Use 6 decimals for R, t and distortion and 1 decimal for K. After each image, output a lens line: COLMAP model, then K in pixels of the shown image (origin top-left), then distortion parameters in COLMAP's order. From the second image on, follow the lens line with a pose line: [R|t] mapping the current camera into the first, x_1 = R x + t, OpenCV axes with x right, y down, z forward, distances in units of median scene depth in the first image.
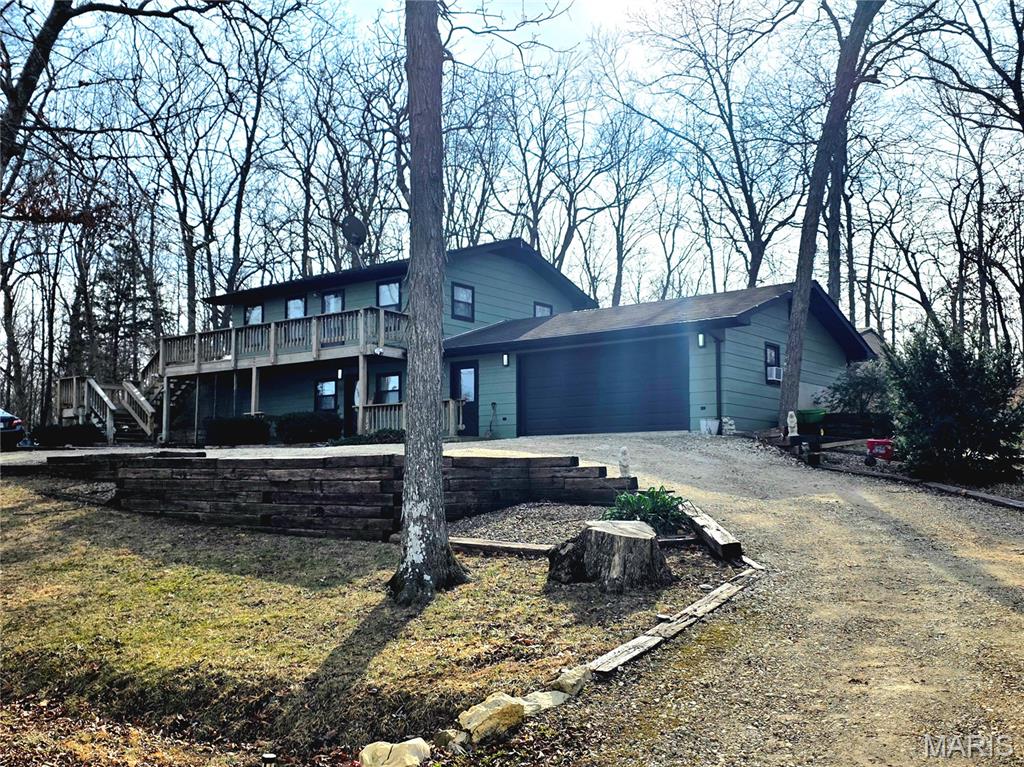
lens RADIAL K [[946.4, 0, 514.2], [0, 946.4, 382.9], [0, 0, 1]] dist [0.079095, 0.000000]
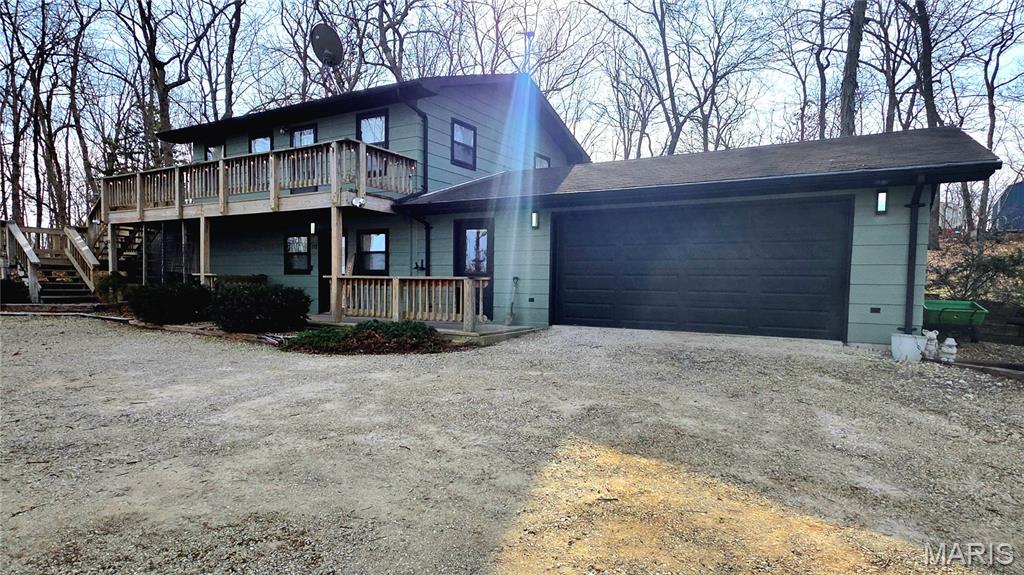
lens RADIAL K [[548.4, 0, 509.7], [0, 548.4, 296.8], [0, 0, 1]] dist [-0.001543, 0.000379]
pose [[0.993155, 0.014006, 0.115962, -0.068561], [-0.029247, 0.990978, 0.130796, -0.018058], [-0.113084, -0.133292, 0.984604, 0.511394]]
